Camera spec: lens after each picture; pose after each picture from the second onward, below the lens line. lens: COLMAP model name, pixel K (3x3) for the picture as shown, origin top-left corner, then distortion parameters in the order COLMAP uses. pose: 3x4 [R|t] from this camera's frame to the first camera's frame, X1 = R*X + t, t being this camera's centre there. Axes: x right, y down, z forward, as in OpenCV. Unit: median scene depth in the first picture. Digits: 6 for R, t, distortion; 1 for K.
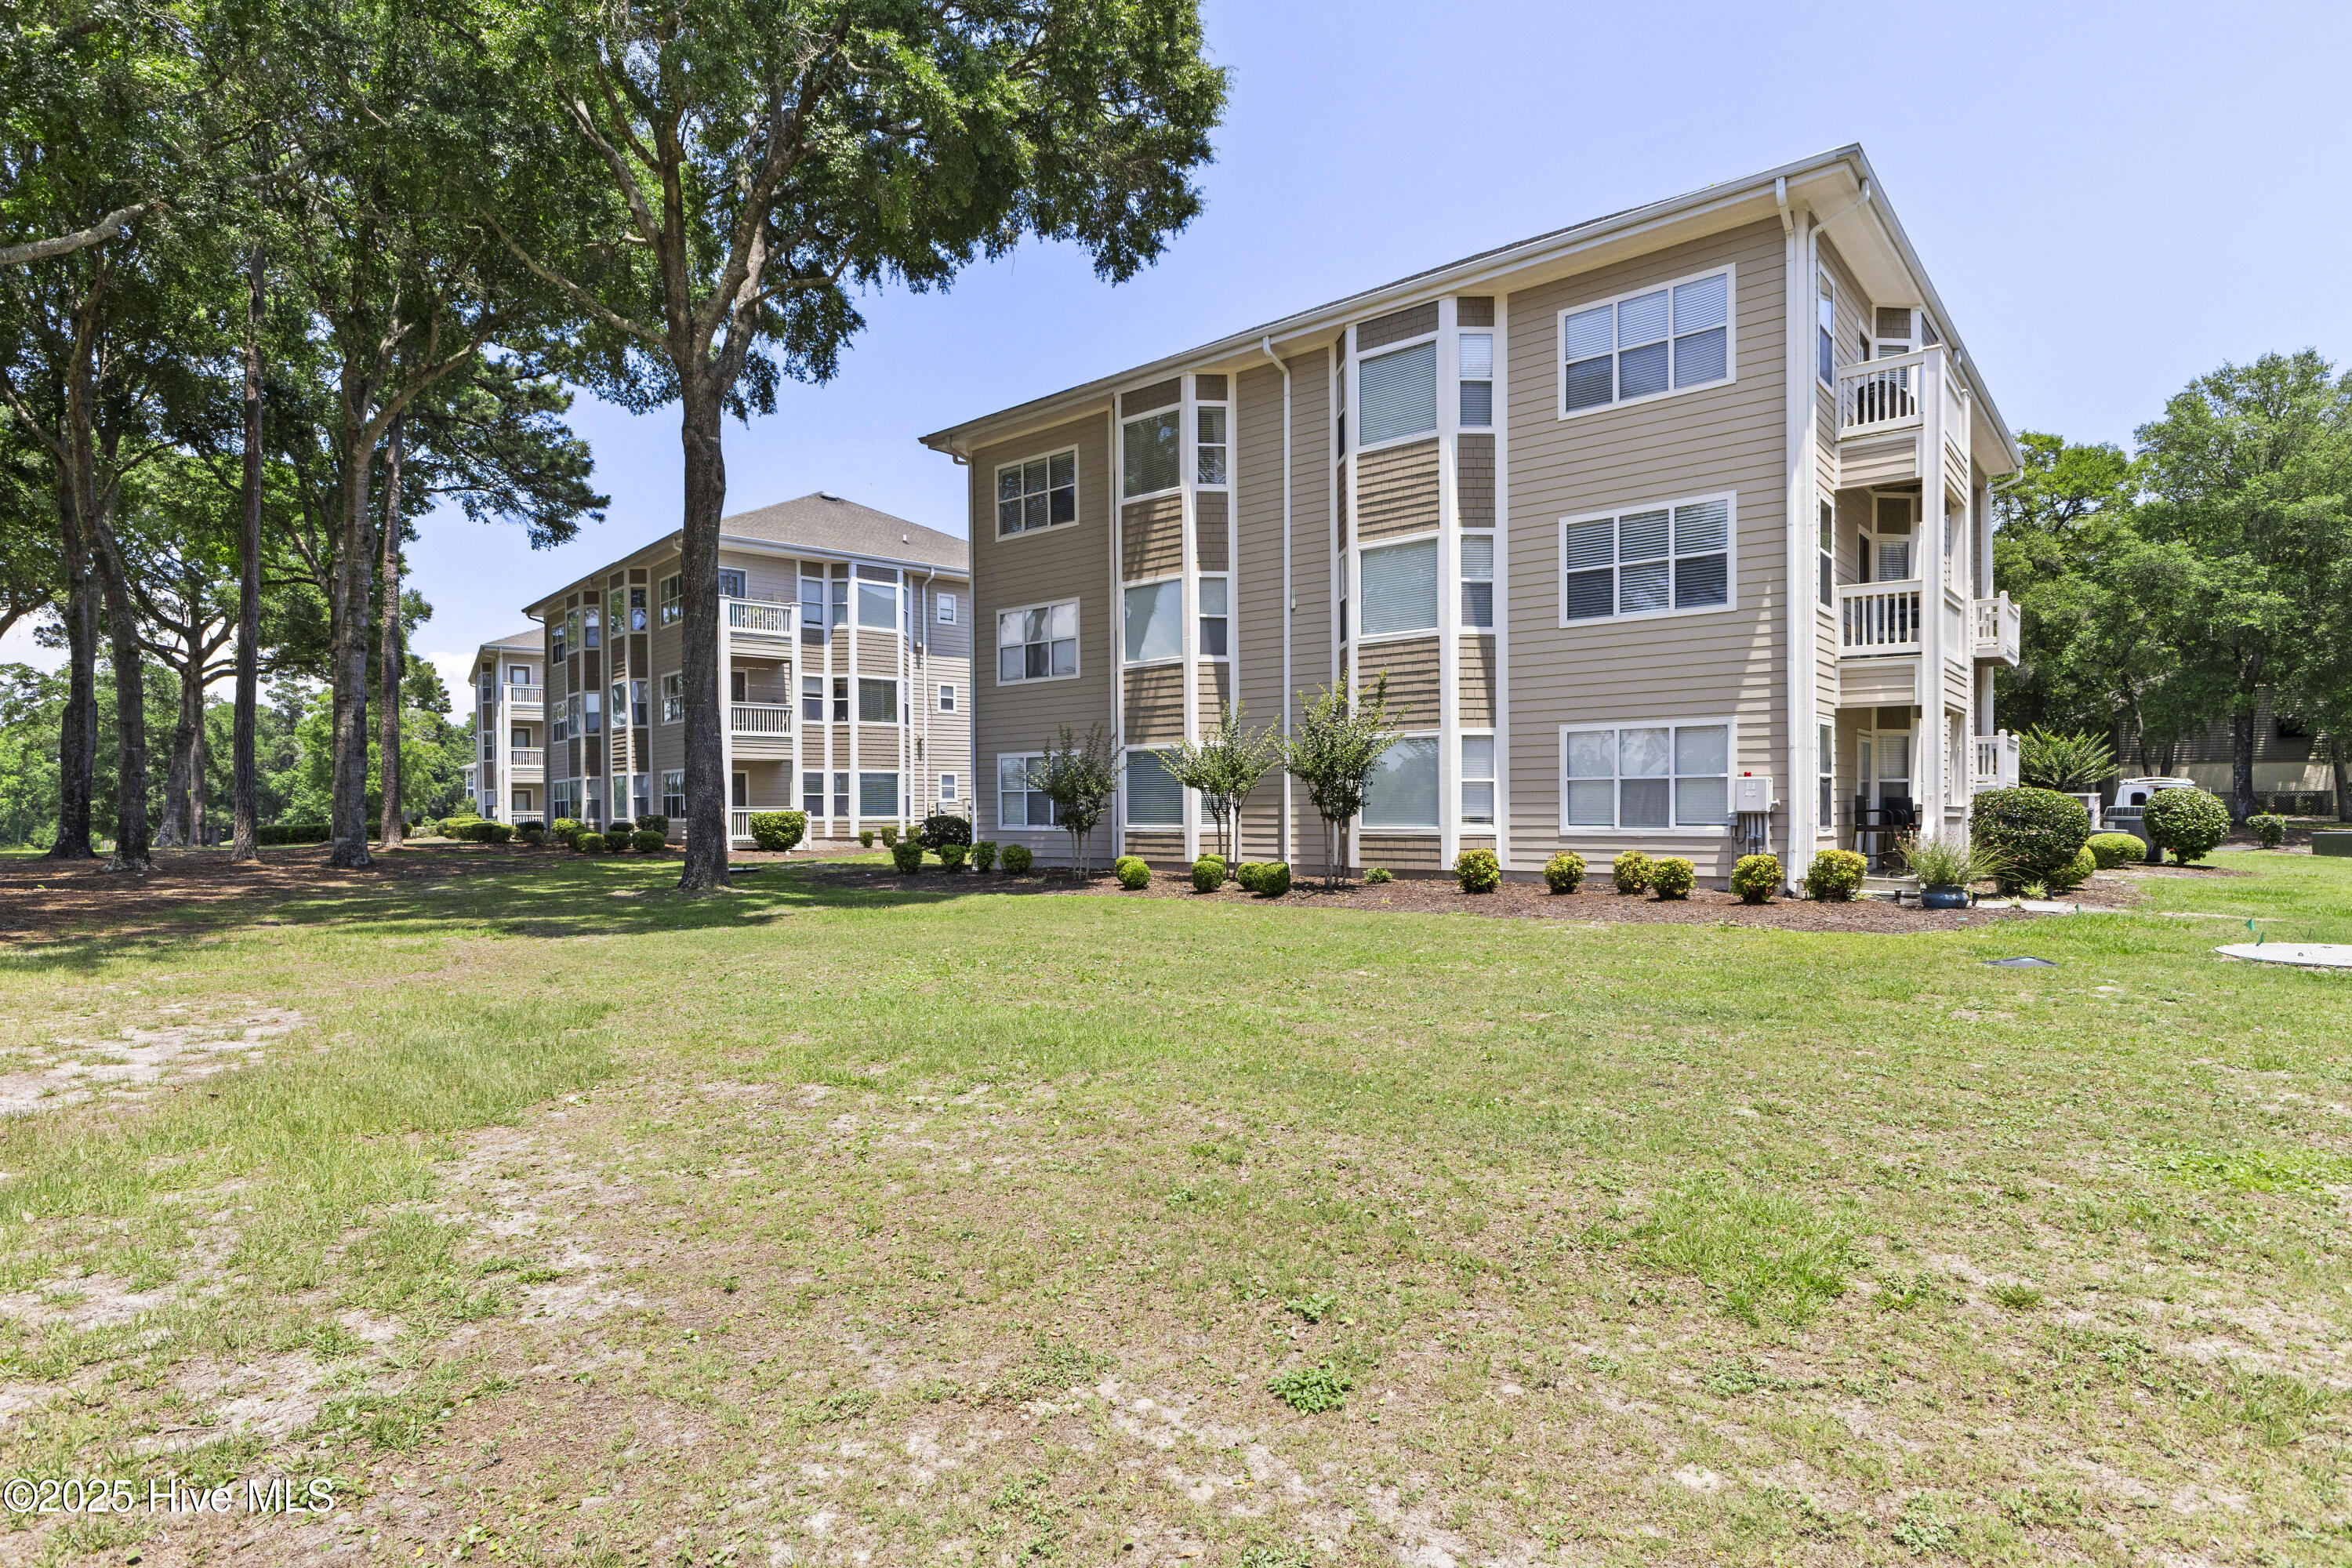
lens RADIAL K [[1229.1, 0, 1169.5], [0, 1229.1, 801.3], [0, 0, 1]] dist [0.004333, -0.000158]
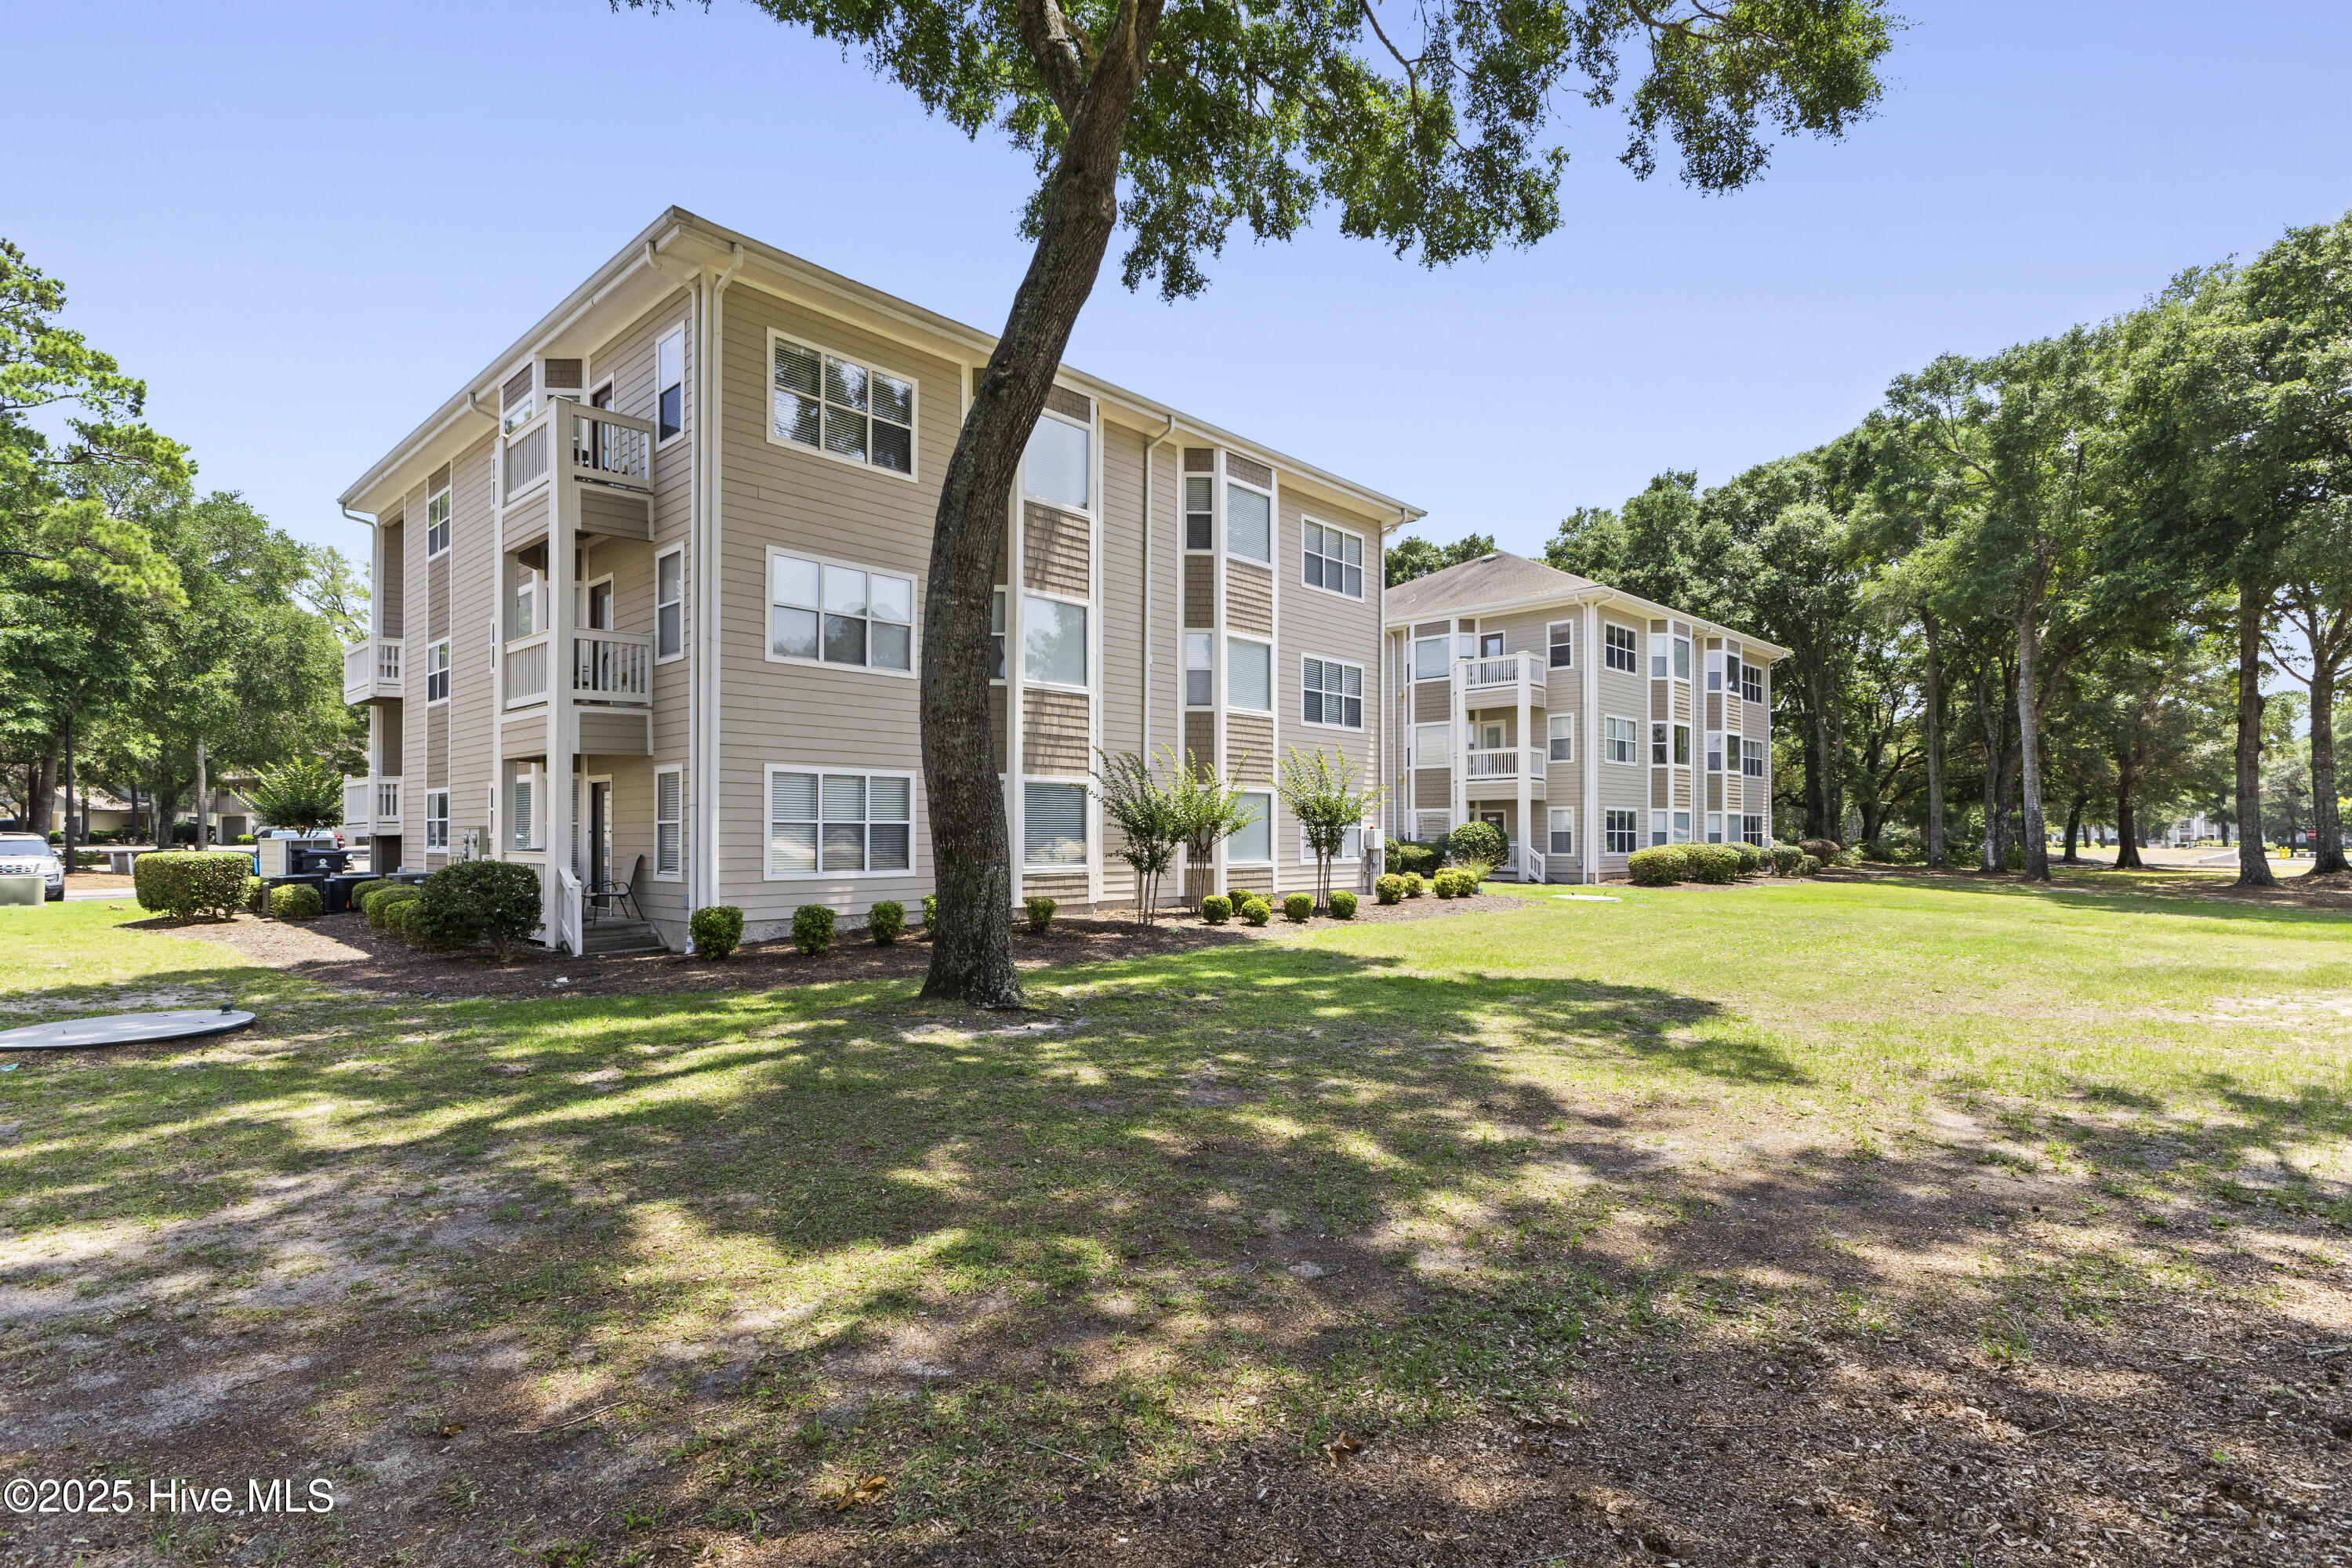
lens RADIAL K [[1137.3, 0, 1176.0], [0, 1137.3, 796.1], [0, 0, 1]] dist [0.000685, 0.001552]
pose [[0.050624, 0.040275, 0.997905, -0.861024], [-0.008837, 0.999165, -0.039878, 0.000753], [-0.998679, -0.006800, 0.050938, 0.881829]]
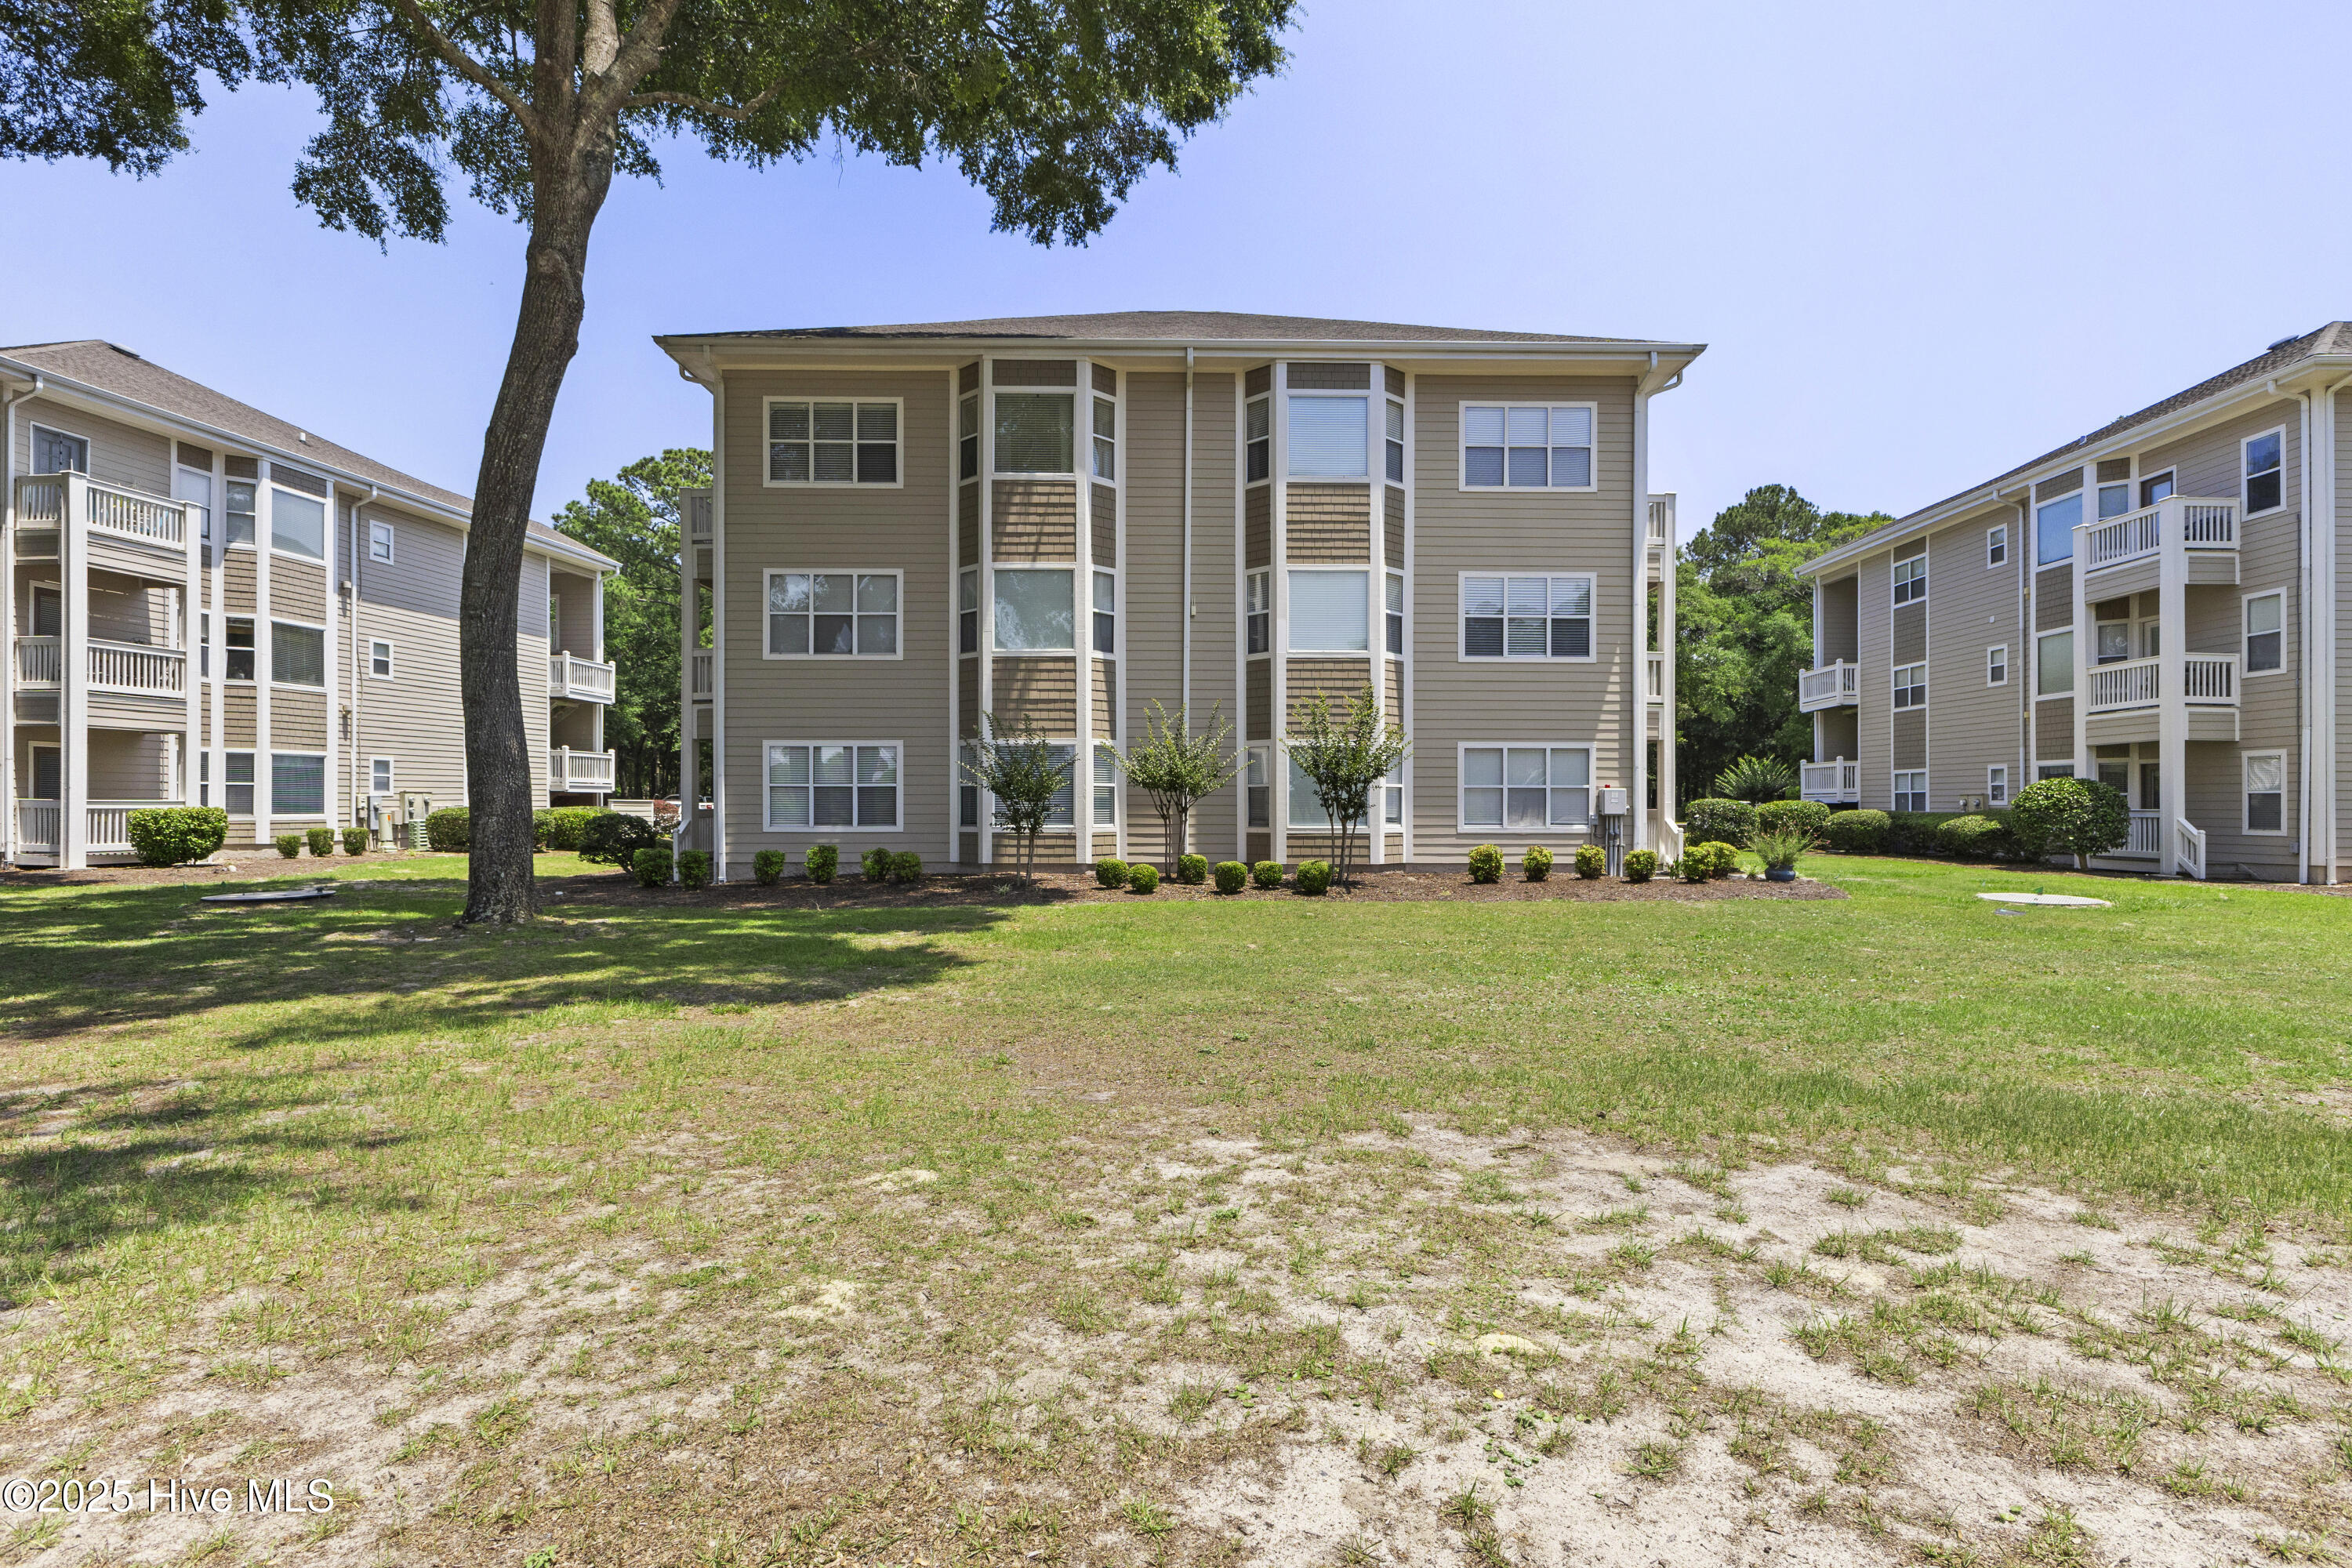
lens RADIAL K [[1137.3, 0, 1173.7], [0, 1137.3, 796.3], [0, 0, 1]] dist [0.000685, 0.001552]
pose [[0.755101, 0.016662, 0.655396, -0.511111], [-0.011073, 0.999859, -0.012662, 0.007217], [-0.655514, 0.002304, 0.755179, 0.275531]]
